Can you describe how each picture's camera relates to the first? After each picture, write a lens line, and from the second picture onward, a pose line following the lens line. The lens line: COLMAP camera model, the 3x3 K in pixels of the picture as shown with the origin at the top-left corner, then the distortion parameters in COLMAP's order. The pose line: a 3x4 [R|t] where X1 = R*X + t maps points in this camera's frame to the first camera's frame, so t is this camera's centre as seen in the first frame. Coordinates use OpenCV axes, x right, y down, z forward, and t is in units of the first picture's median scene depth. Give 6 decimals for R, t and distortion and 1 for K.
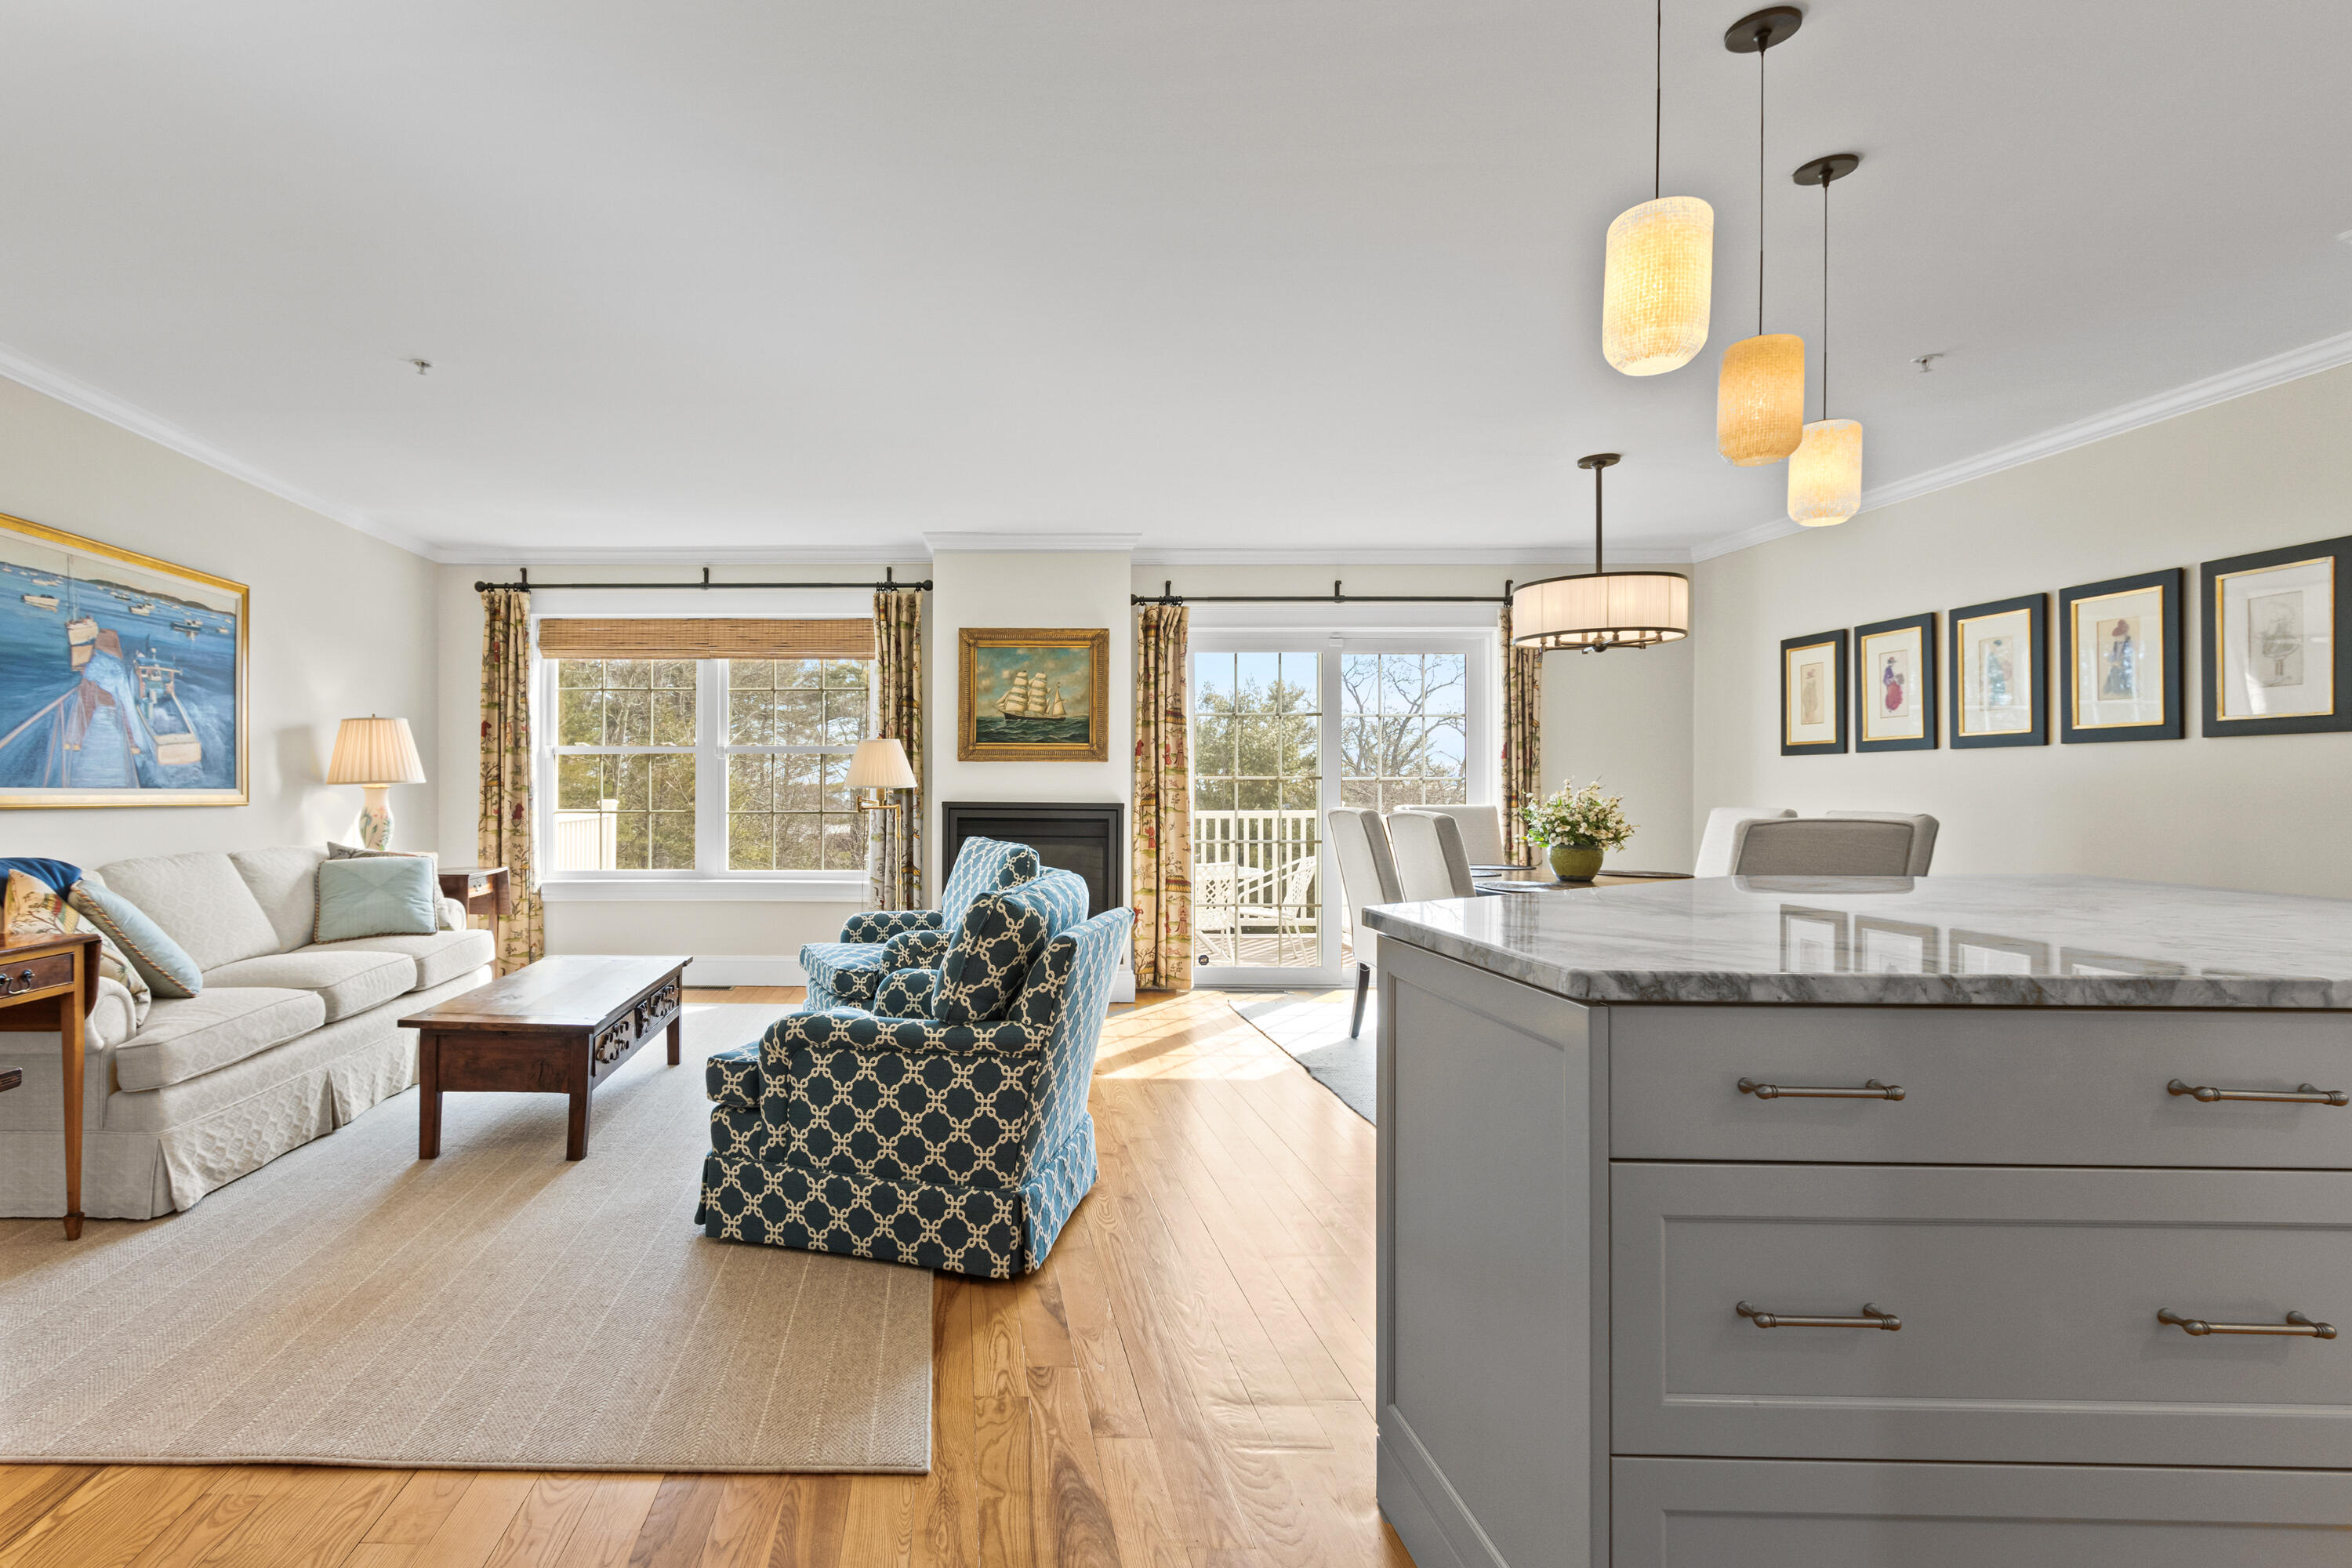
lens RADIAL K [[1006.2, 0, 1176.0], [0, 1006.2, 784.0], [0, 0, 1]] dist [-0.000359, 0.000023]
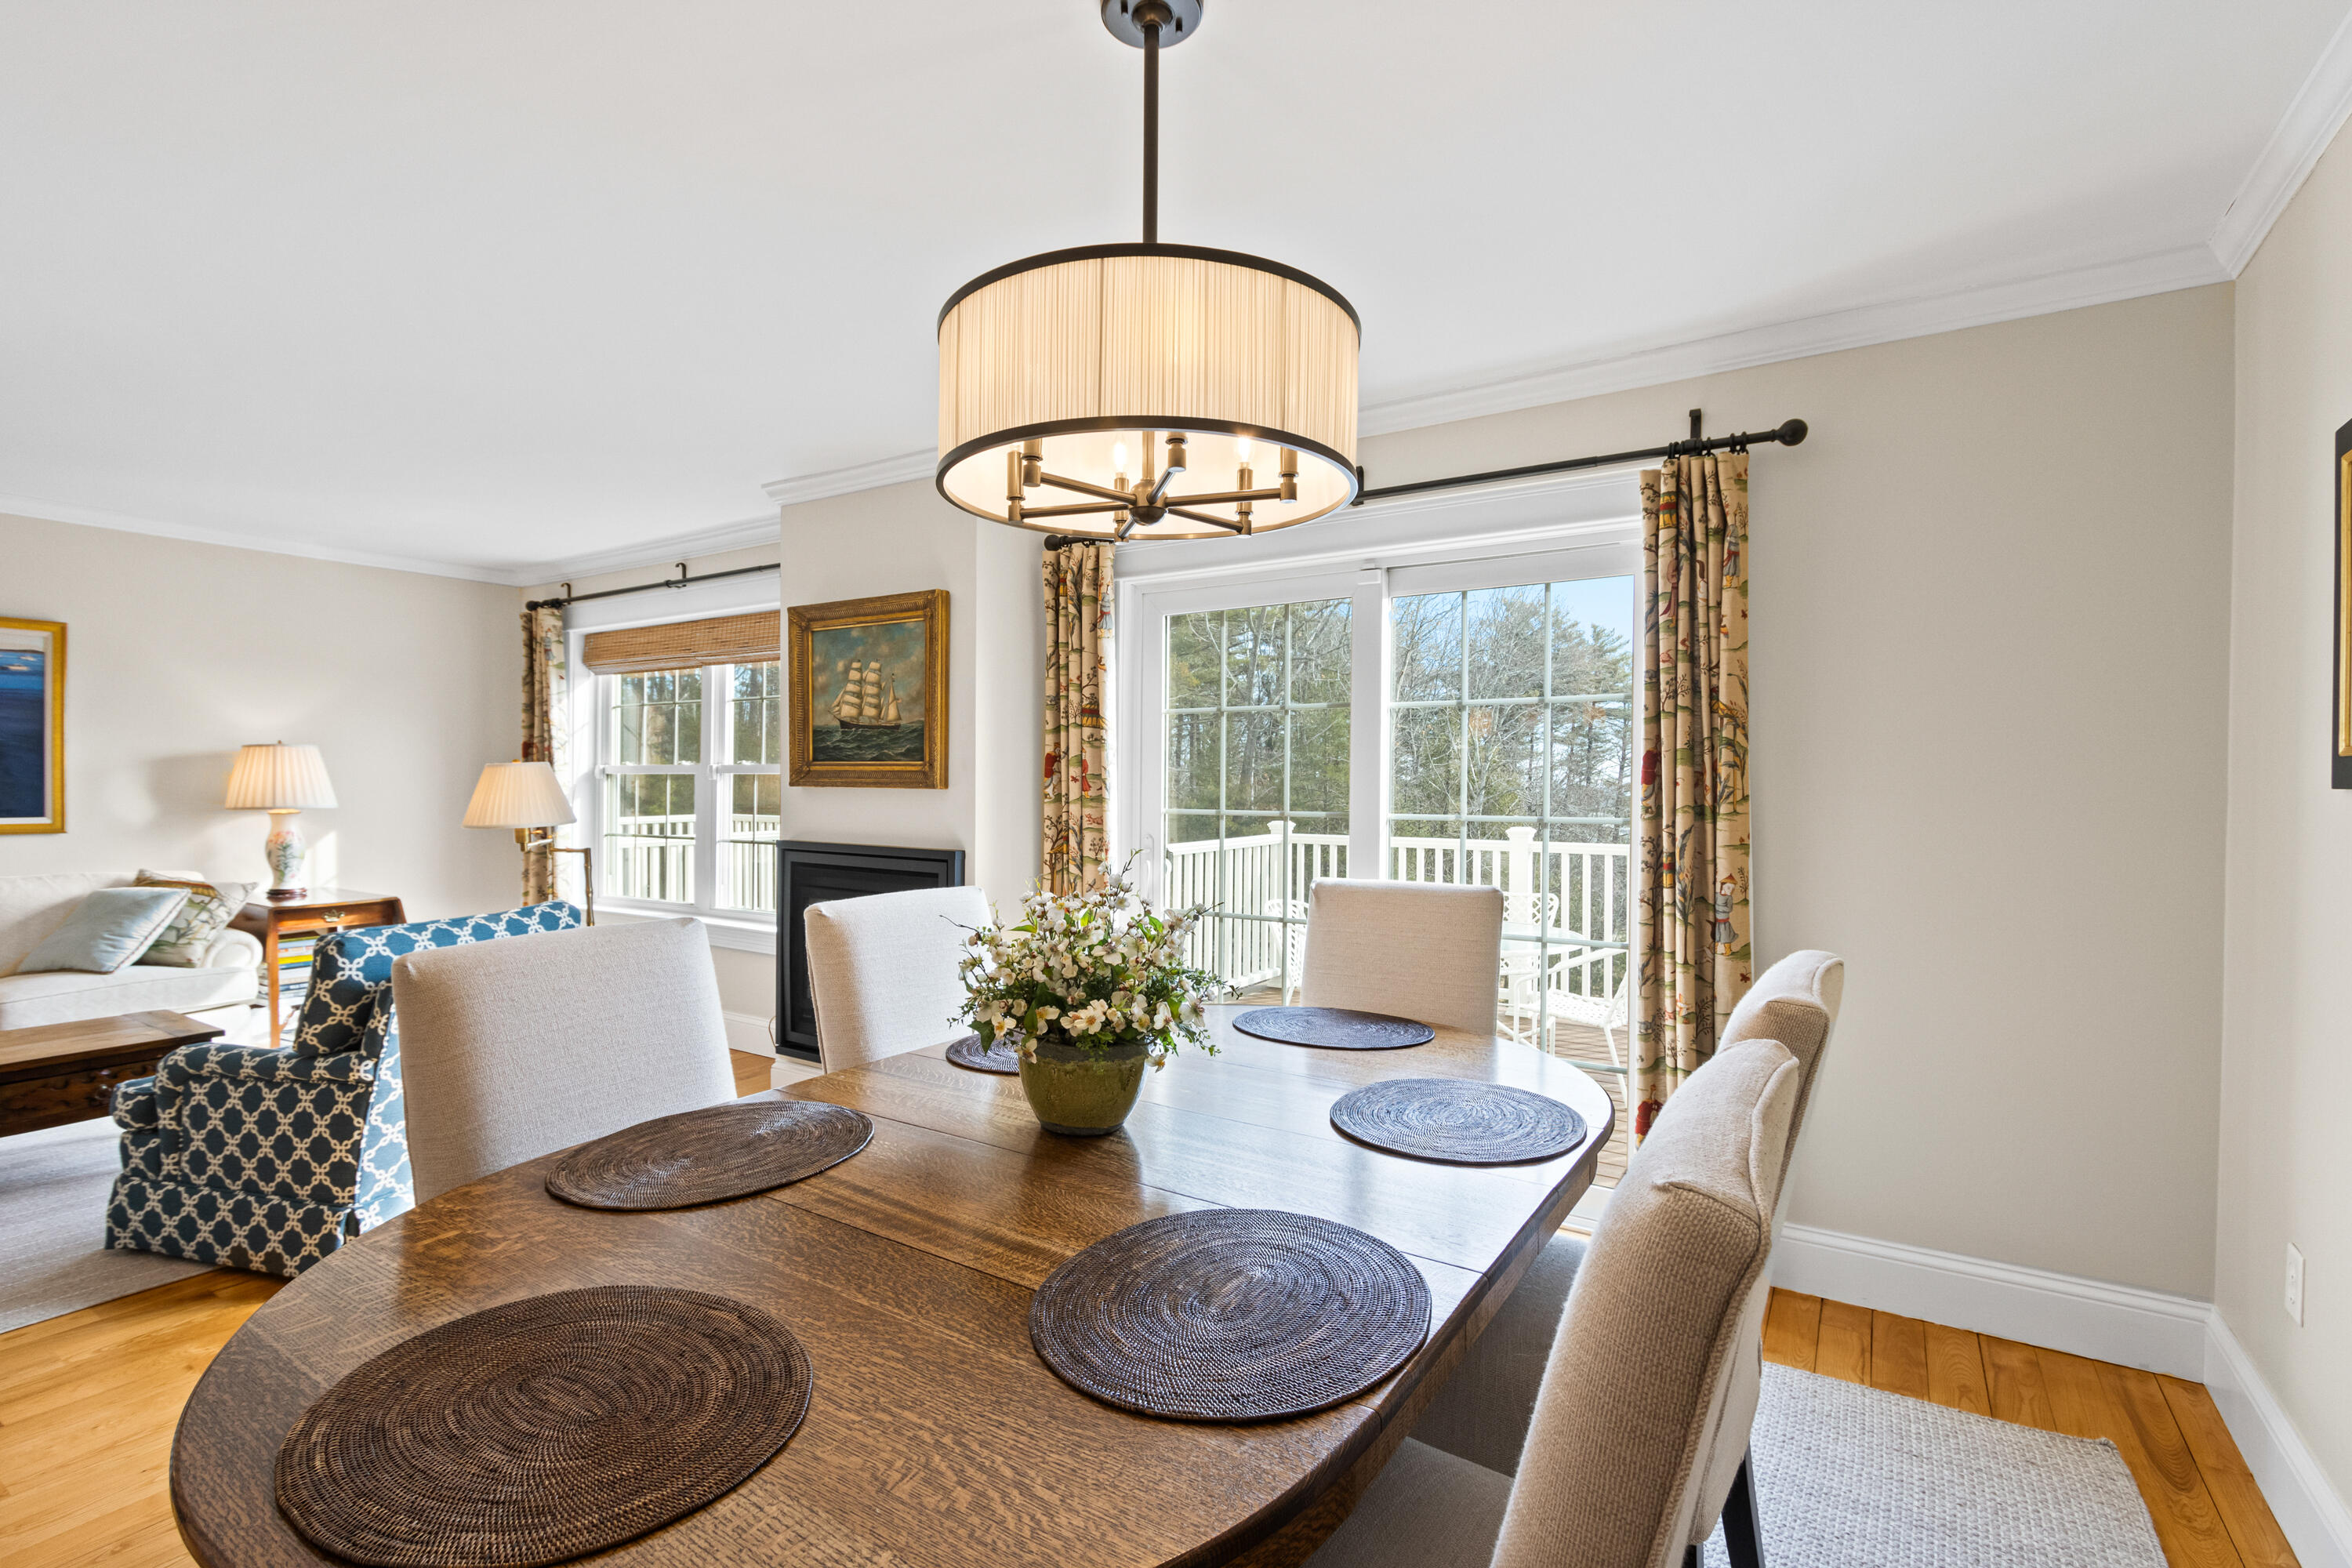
lens RADIAL K [[1089.1, 0, 1176.0], [0, 1089.1, 784.0], [0, 0, 1]] dist [0.001555, 0.000110]
pose [[0.847964, 0.003690, -0.530041, 0.445012], [-0.002052, 0.999991, 0.003679, -0.028329], [0.530050, -0.002032, 0.847964, 0.467915]]
